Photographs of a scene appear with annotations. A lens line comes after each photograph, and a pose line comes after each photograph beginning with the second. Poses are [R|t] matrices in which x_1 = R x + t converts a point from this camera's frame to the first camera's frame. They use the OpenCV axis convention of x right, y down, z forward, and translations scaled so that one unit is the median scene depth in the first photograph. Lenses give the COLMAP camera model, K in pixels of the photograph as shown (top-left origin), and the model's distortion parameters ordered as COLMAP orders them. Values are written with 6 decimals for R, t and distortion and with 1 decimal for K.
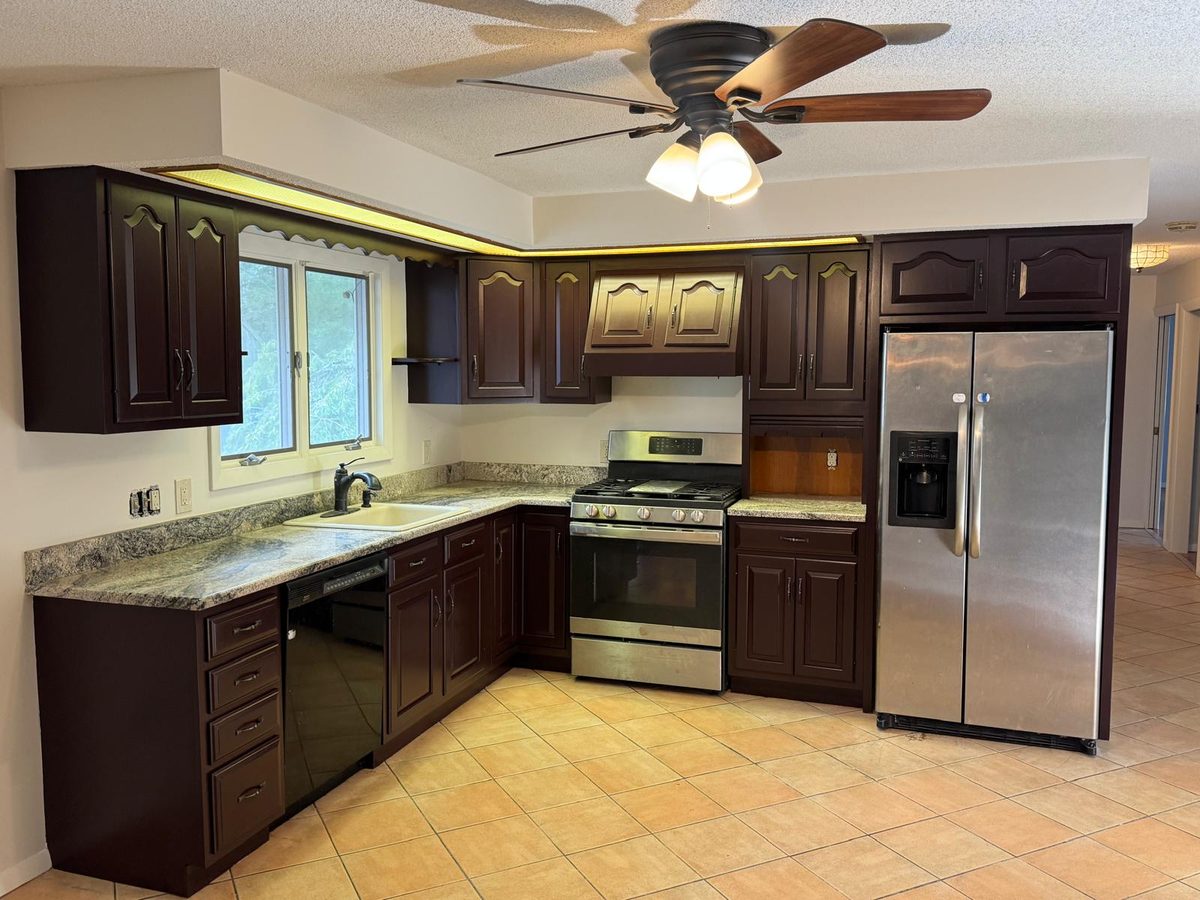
lens RADIAL K [[958.0, 0, 600.0], [0, 958.0, 450.0], [0, 0, 1]] dist [0.134855, -0.258138]
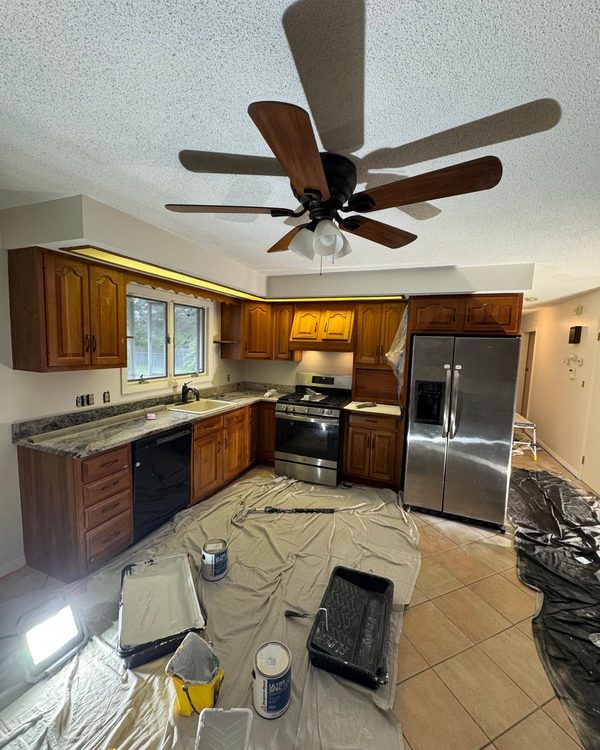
lens RADIAL K [[310.4, 0, 300.0], [0, 310.4, 375.0], [0, 0, 1]] dist [-0.000011, -0.000069]
pose [[0.998295, 0.037018, -0.045134, 0.058775], [-0.036594, 0.999278, 0.010173, -0.025624], [0.045478, -0.008504, 0.998929, 0.226173]]
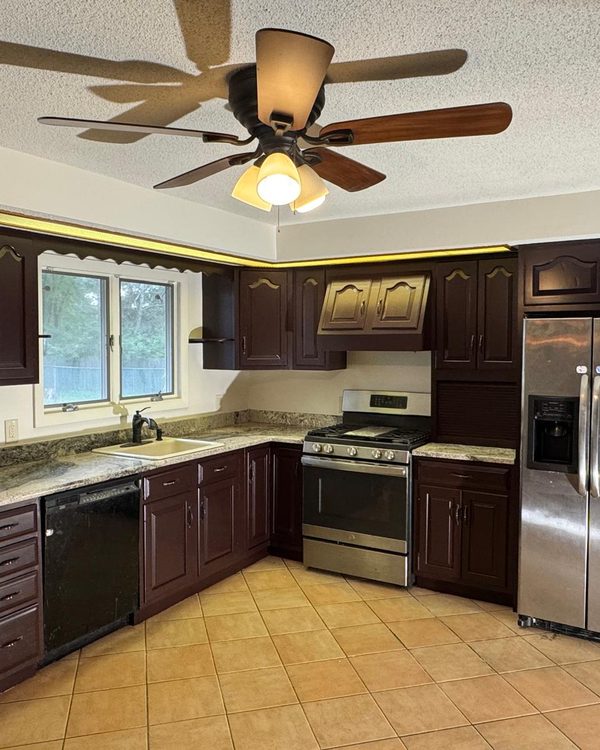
lens RADIAL K [[613.3, 0, 300.0], [0, 613.3, 375.0], [0, 0, 1]] dist [-0.004601, 0.002974]
pose [[0.978444, 0.009904, -0.206275, 0.165964], [-0.017449, 0.999242, -0.034793, -0.011973], [0.205775, 0.037642, 0.977875, 0.138356]]
